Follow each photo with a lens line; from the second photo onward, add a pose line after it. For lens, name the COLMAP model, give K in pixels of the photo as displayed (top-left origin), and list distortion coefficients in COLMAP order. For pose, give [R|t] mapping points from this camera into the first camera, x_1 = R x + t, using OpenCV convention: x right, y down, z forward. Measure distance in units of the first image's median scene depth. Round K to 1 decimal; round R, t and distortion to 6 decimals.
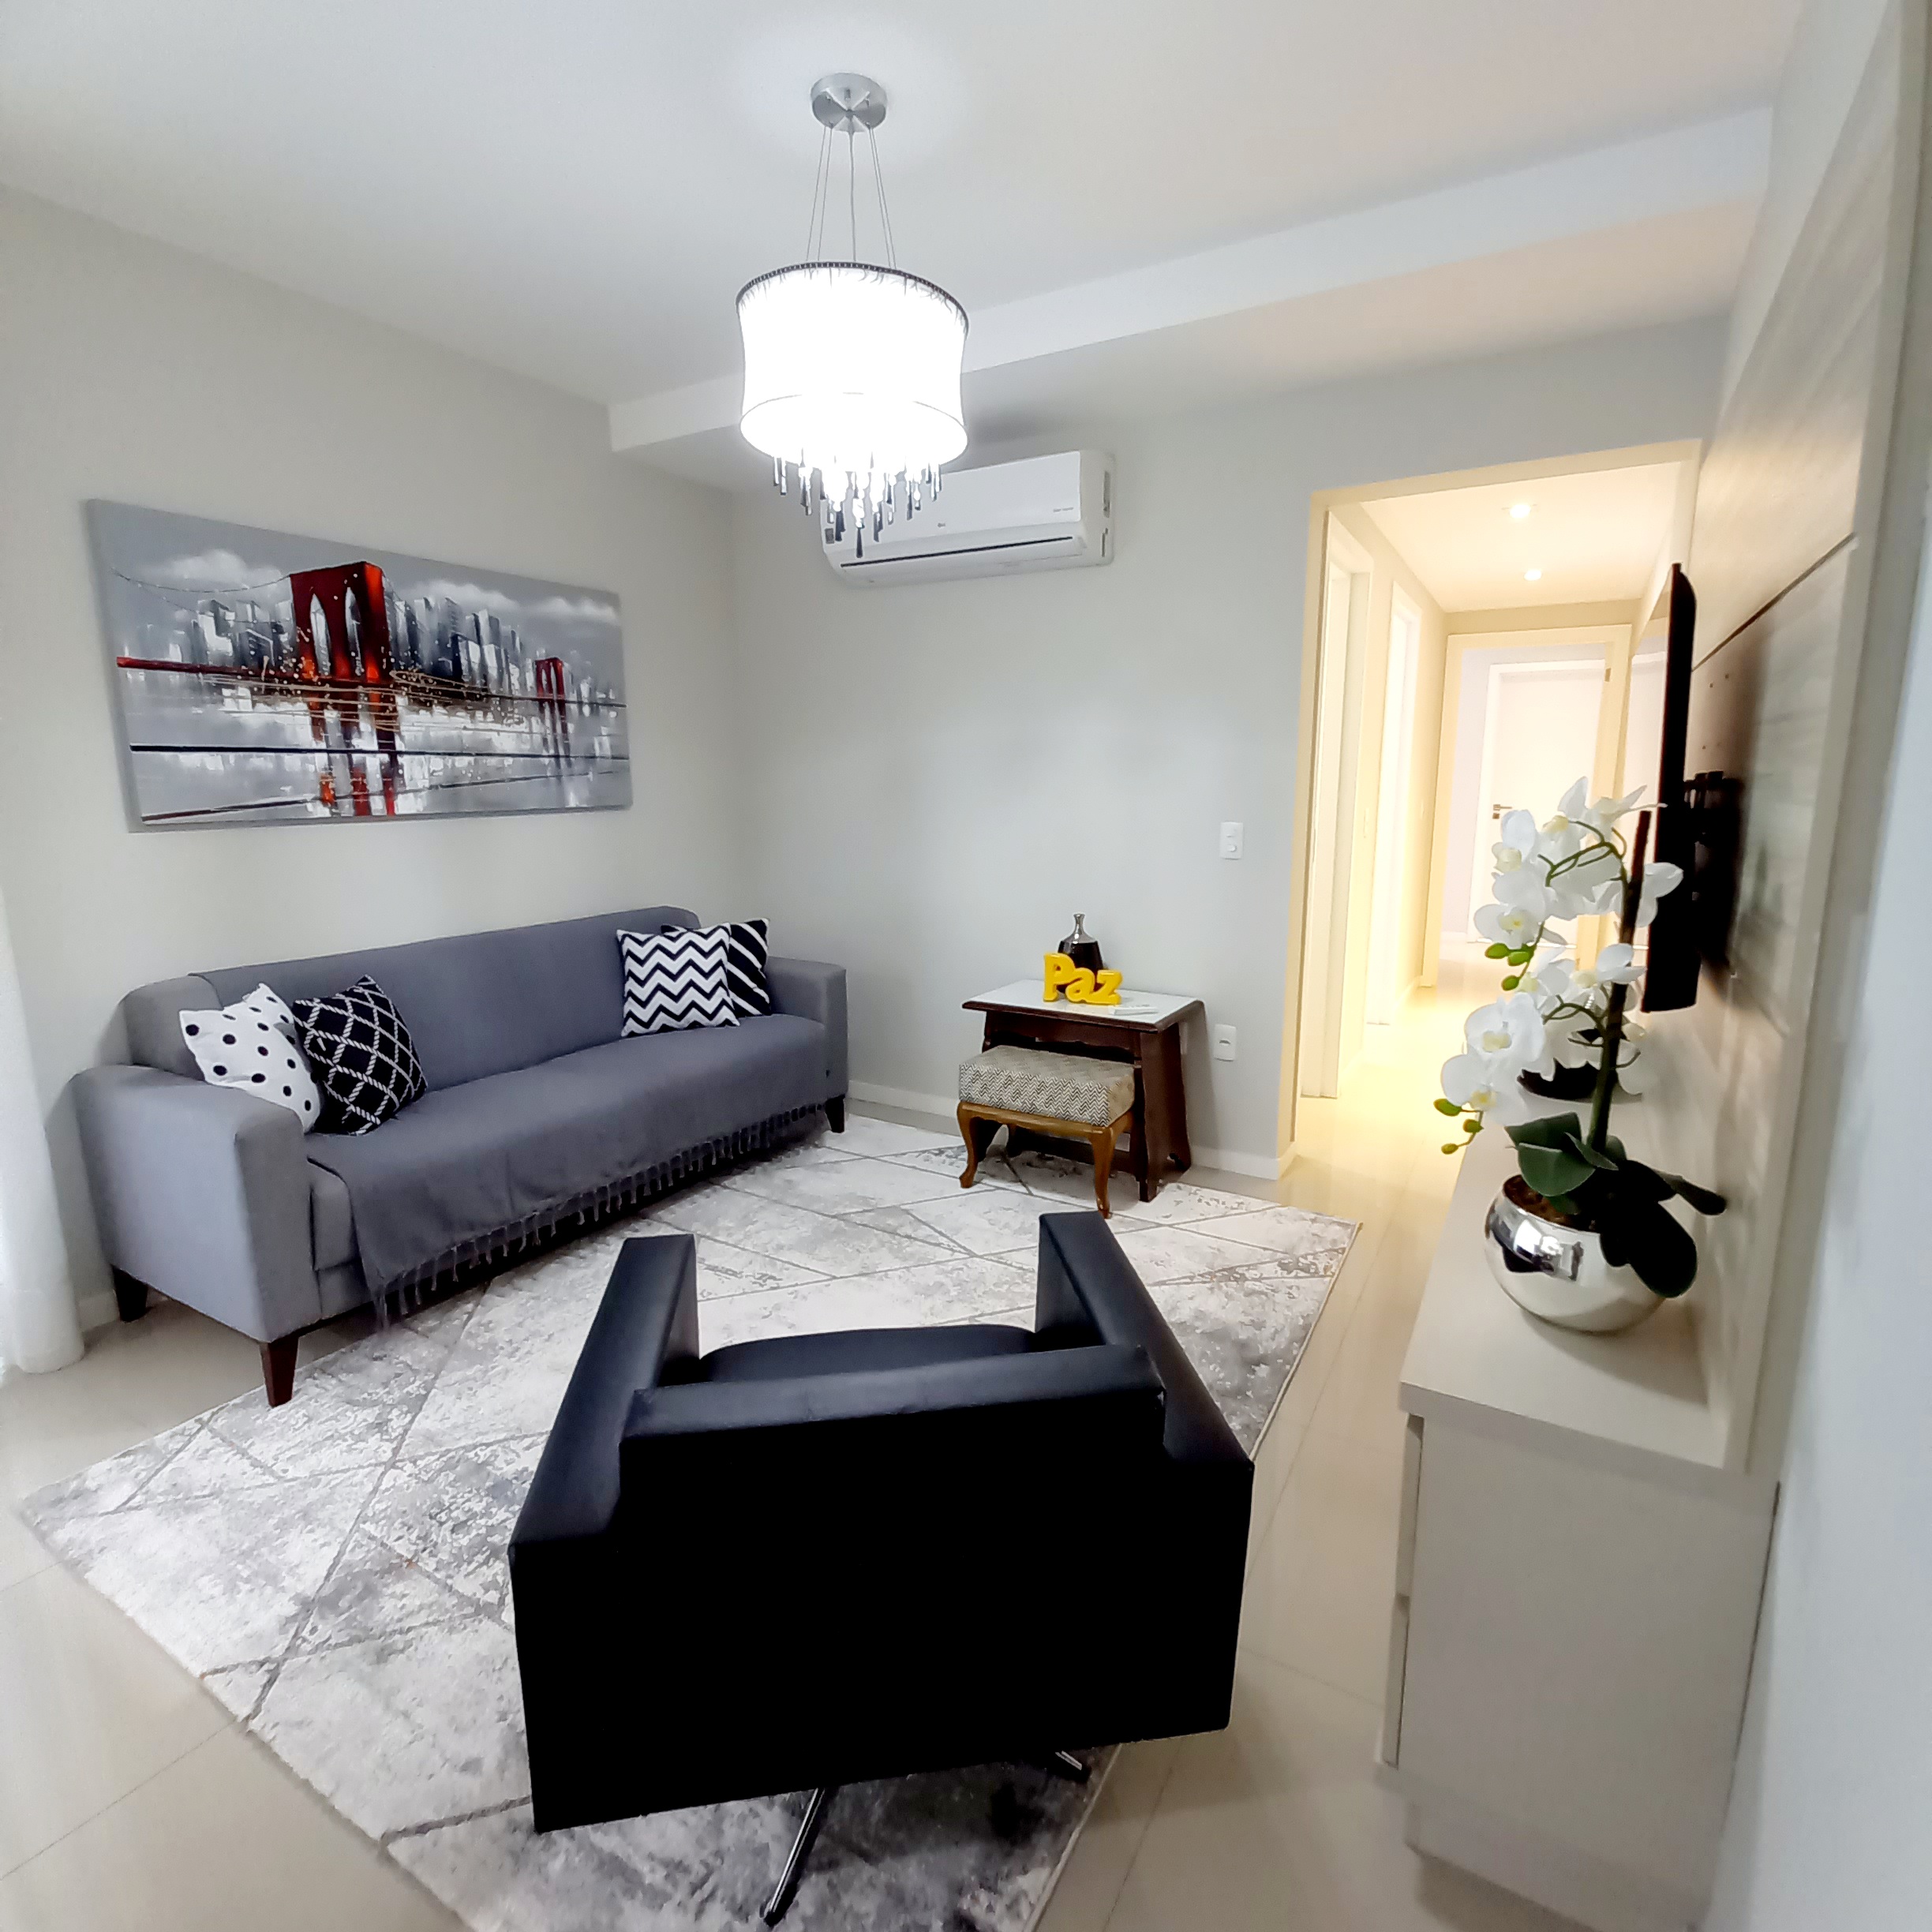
lens RADIAL K [[1009.2, 0, 999.6], [0, 1009.2, 950.7], [0, 0, 1]] dist [-0.000619, -0.001628]
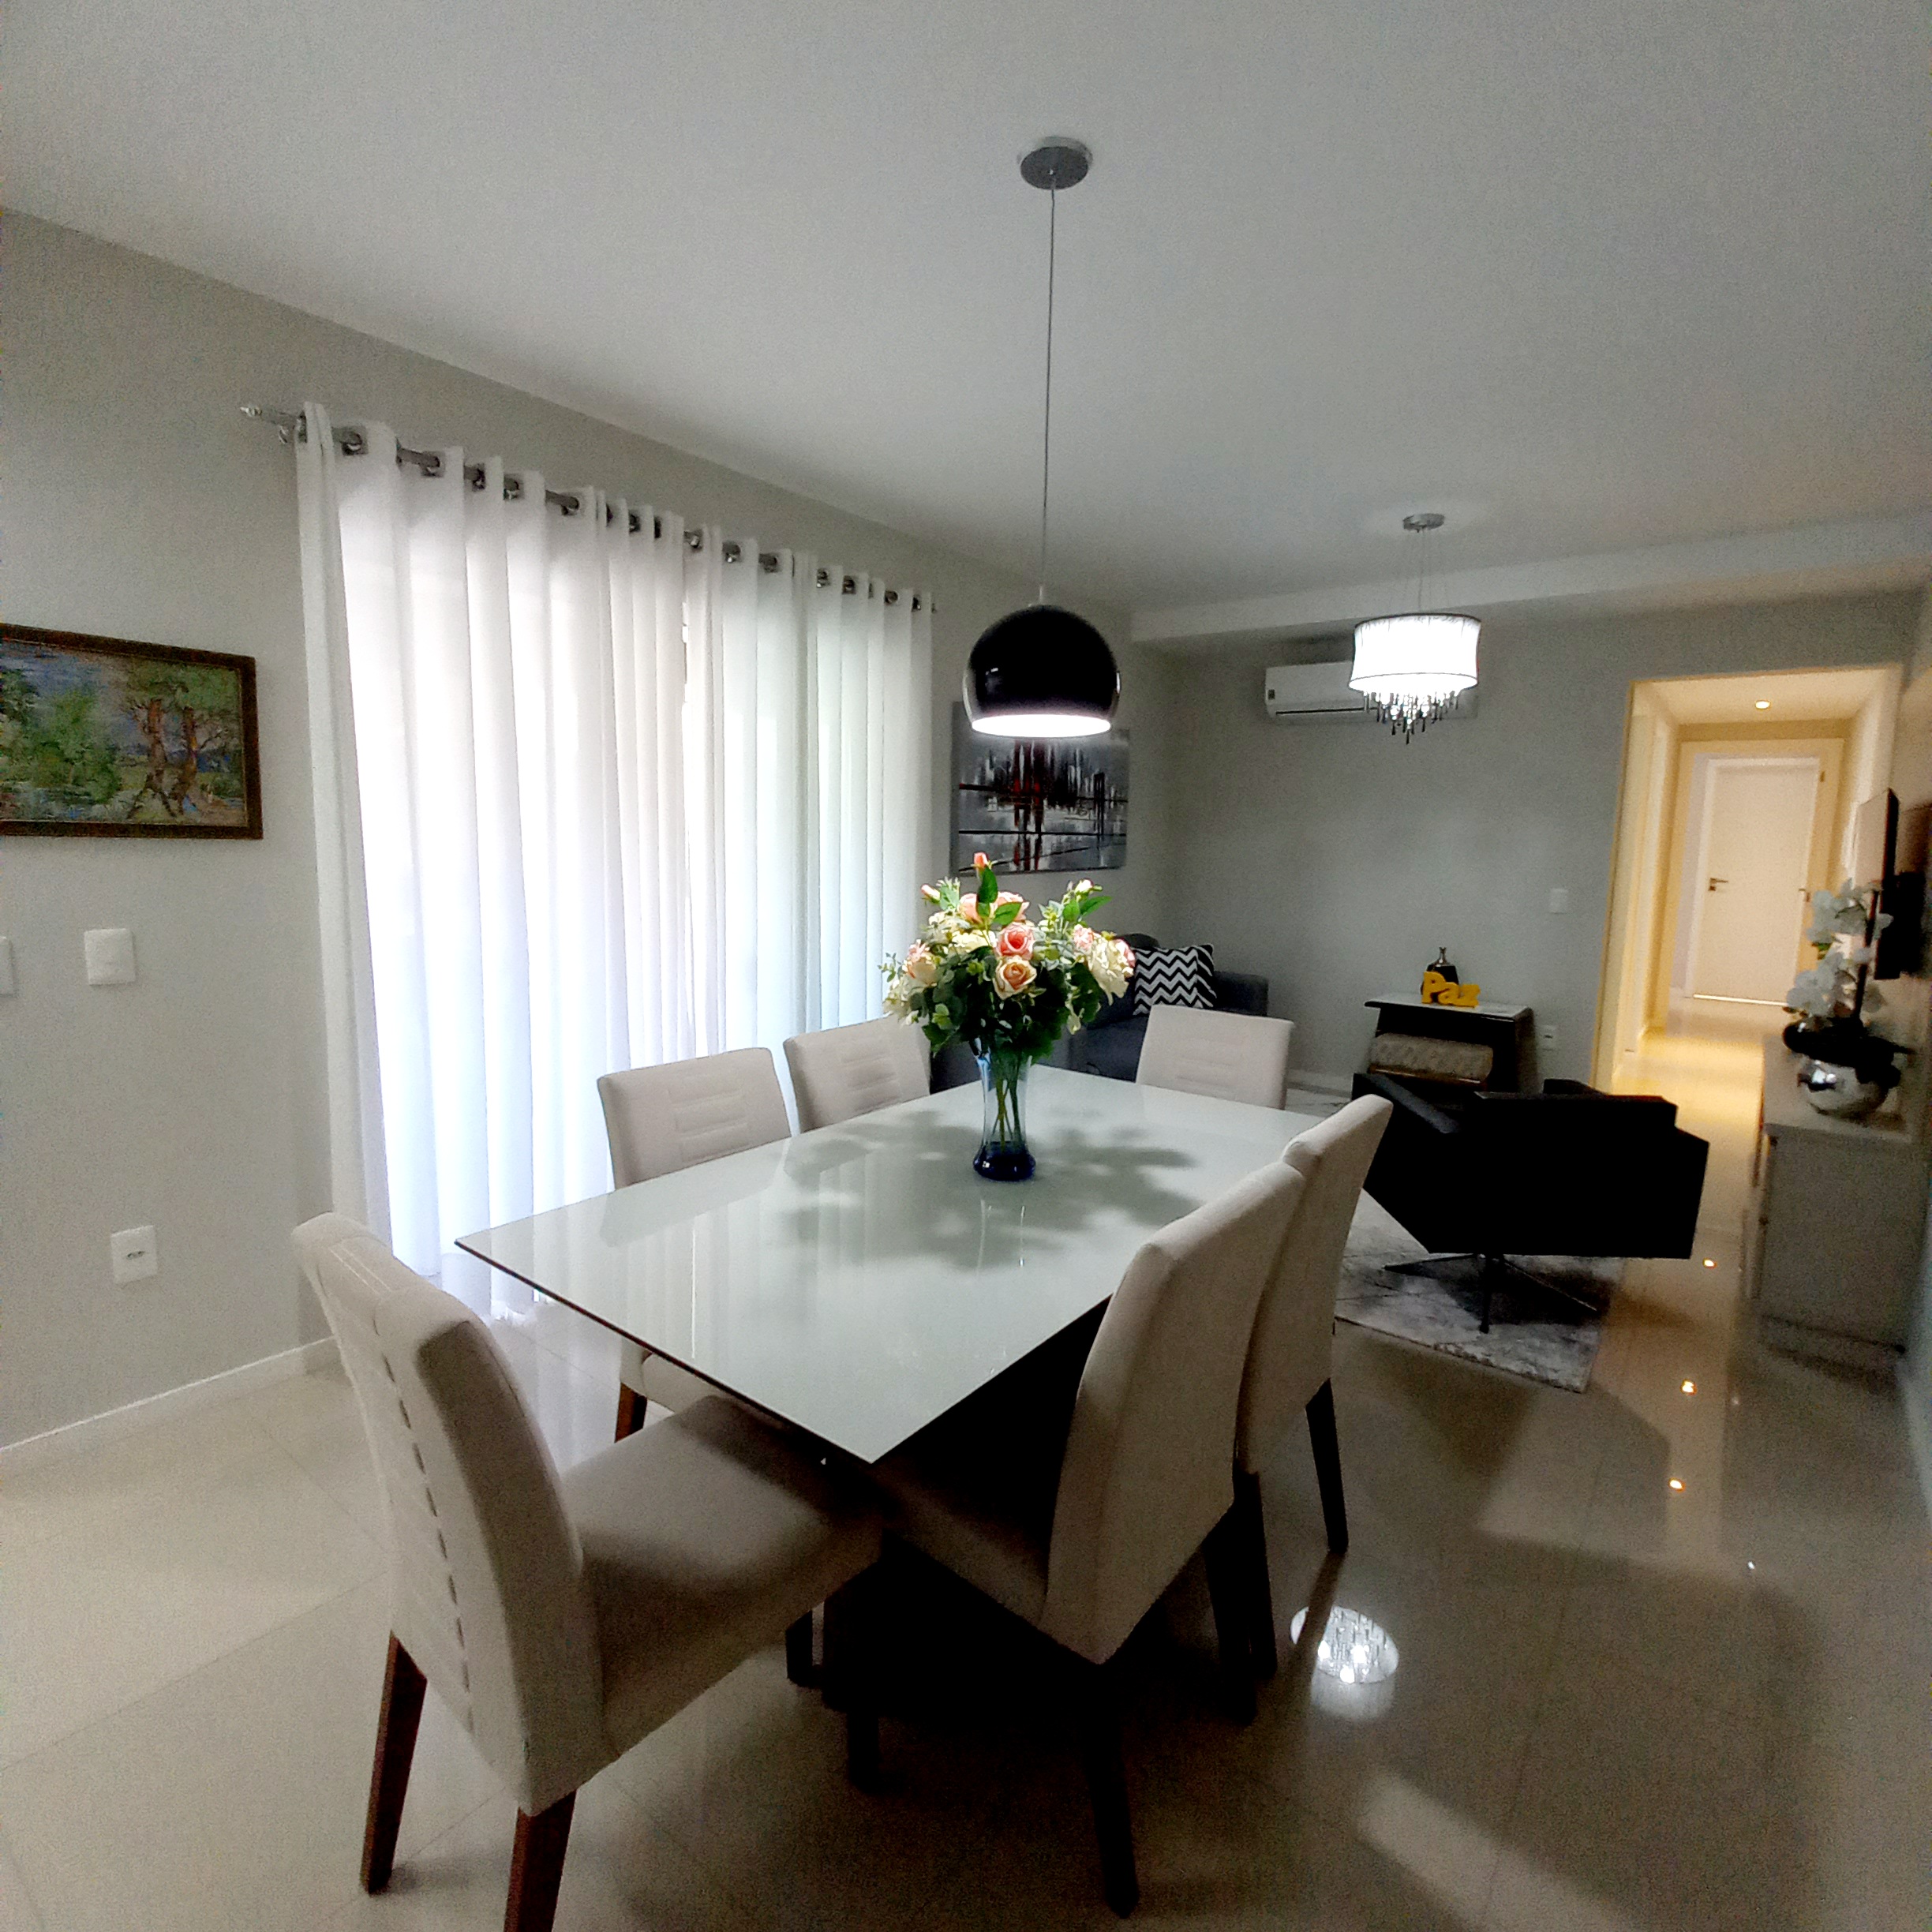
lens RADIAL K [[1009.2, 0, 999.6], [0, 1009.2, 950.7], [0, 0, 1]] dist [-0.000619, -0.001628]
pose [[0.991361, 0.036043, -0.126111, -0.449647], [-0.042720, 0.997802, -0.050651, 0.085090], [0.124008, 0.055601, 0.990722, -0.652694]]
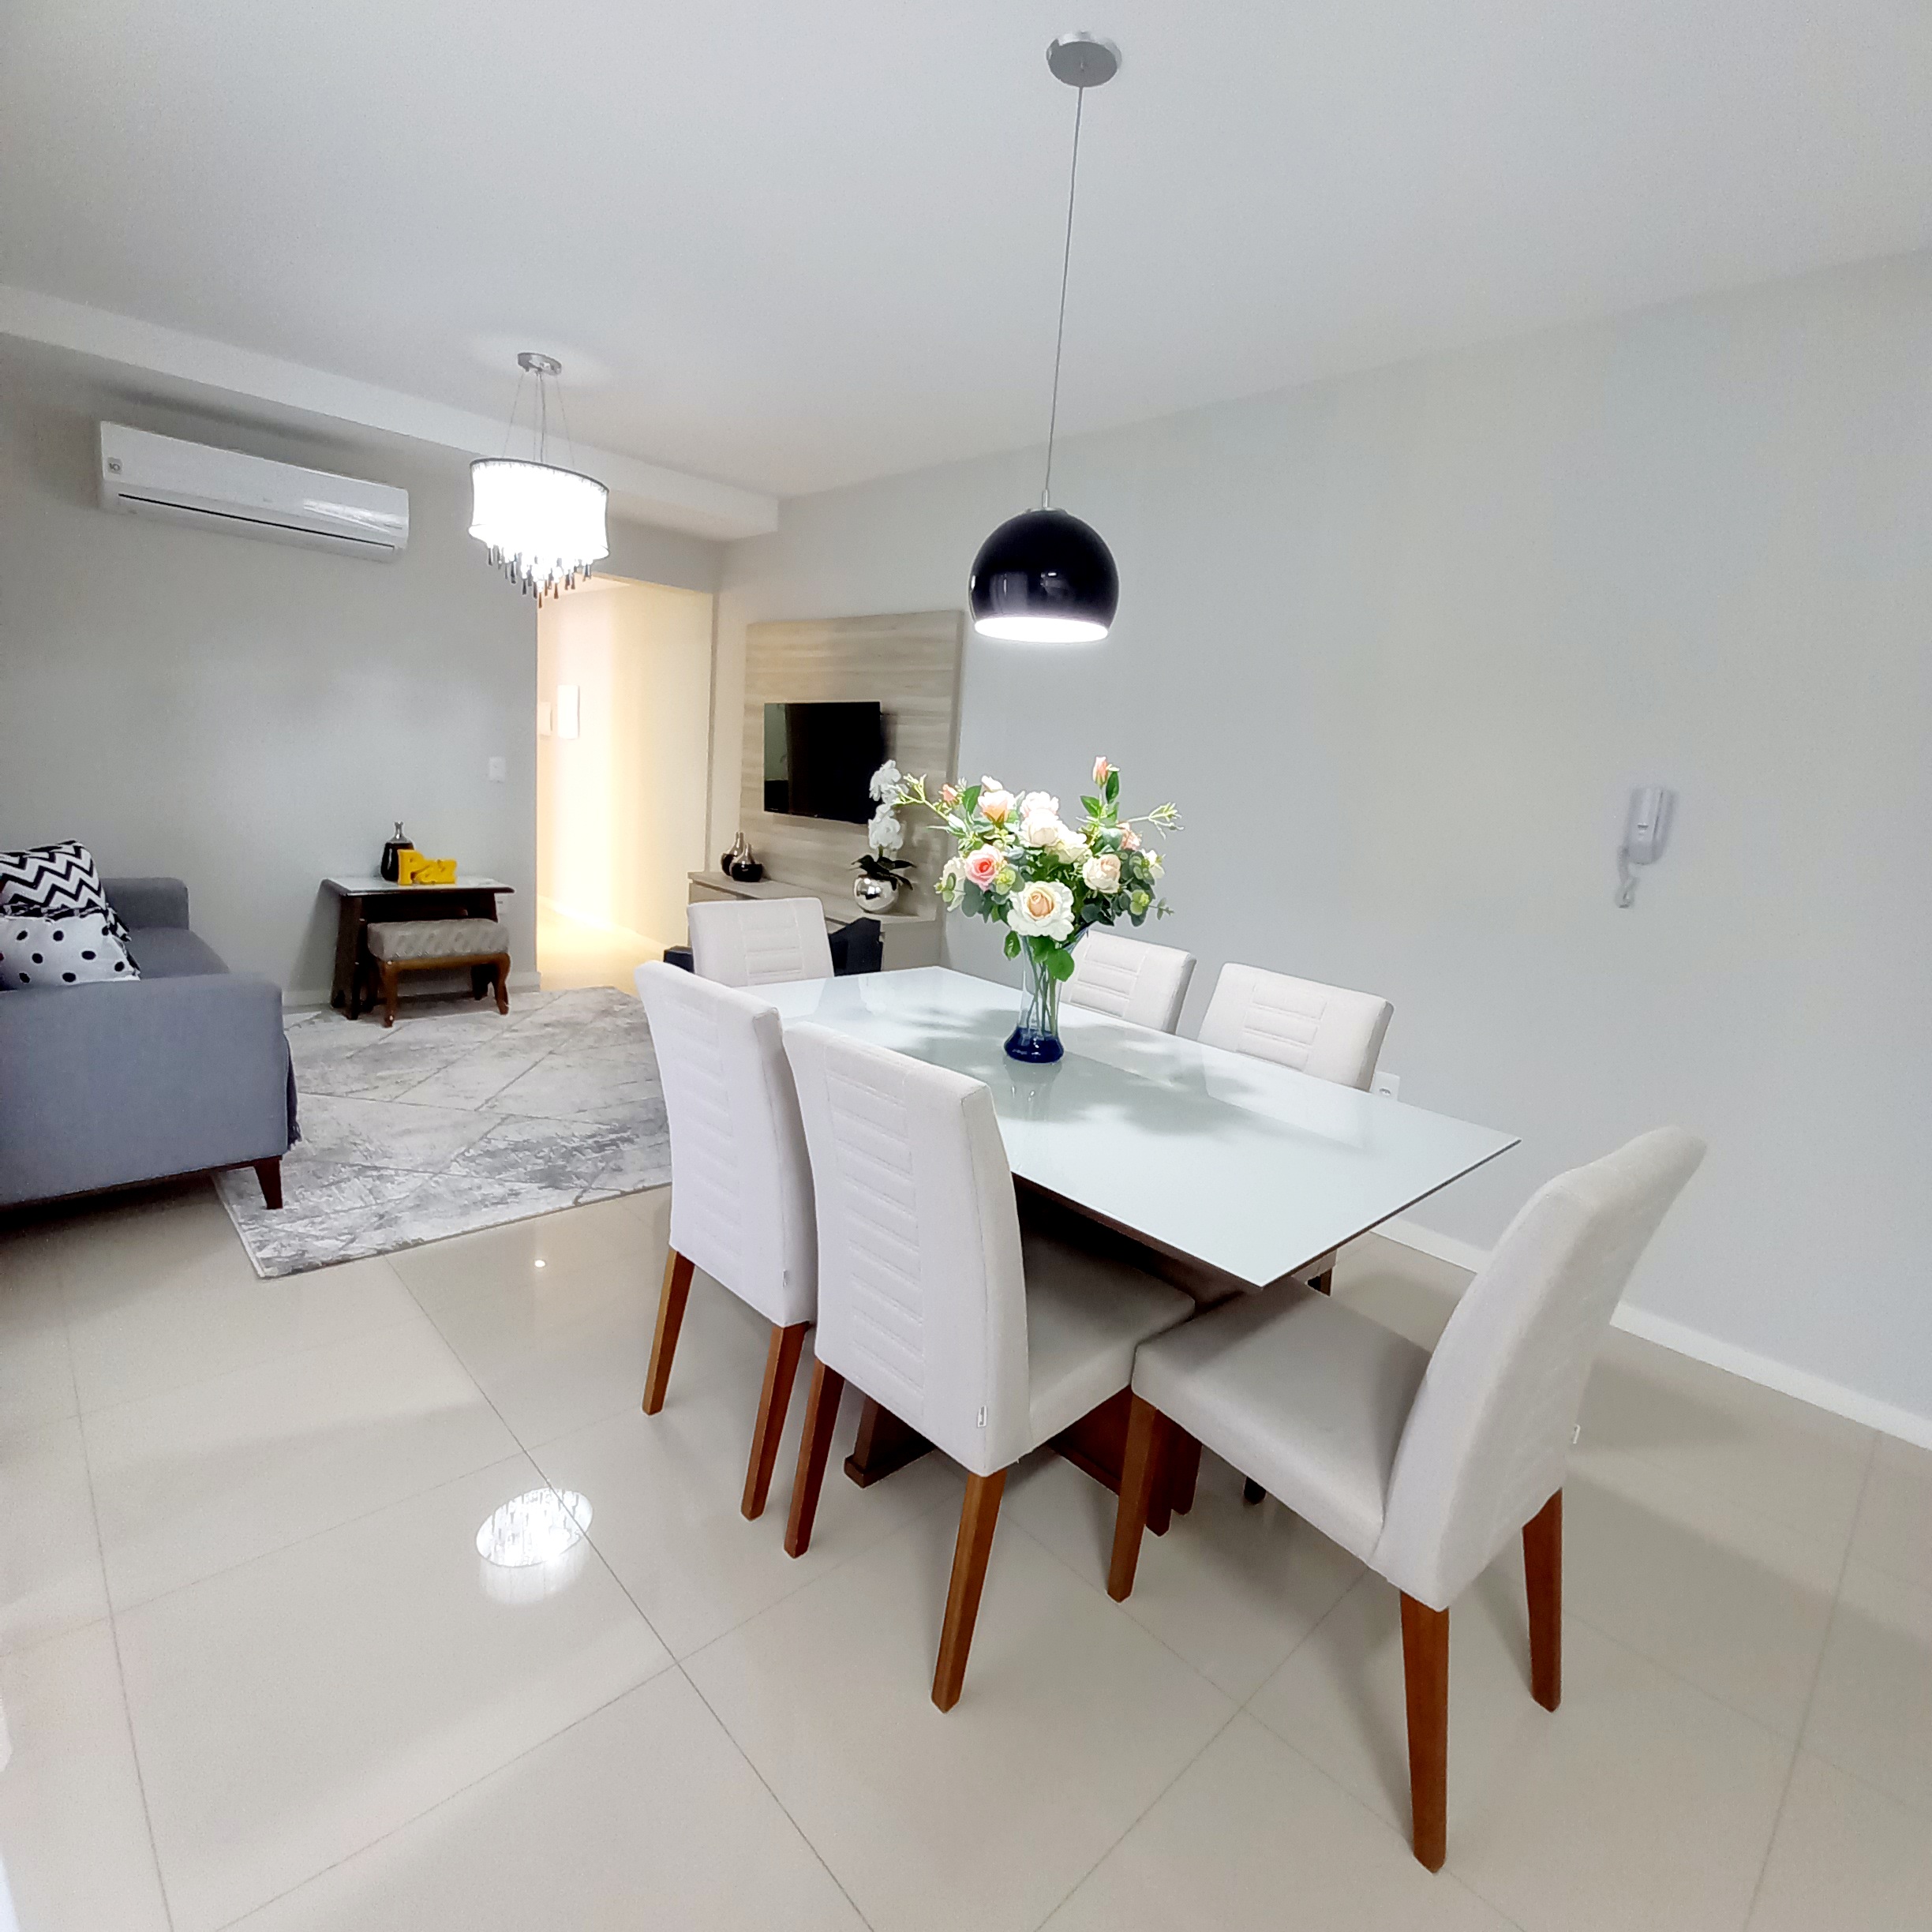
lens RADIAL K [[1009.2, 0, 999.6], [0, 1009.2, 950.7], [0, 0, 1]] dist [-0.000619, -0.001628]
pose [[0.277031, -0.152366, 0.948704, -1.184979], [0.084669, 0.987378, 0.133853, 0.026084], [-0.957123, 0.043244, 0.286435, -0.184075]]
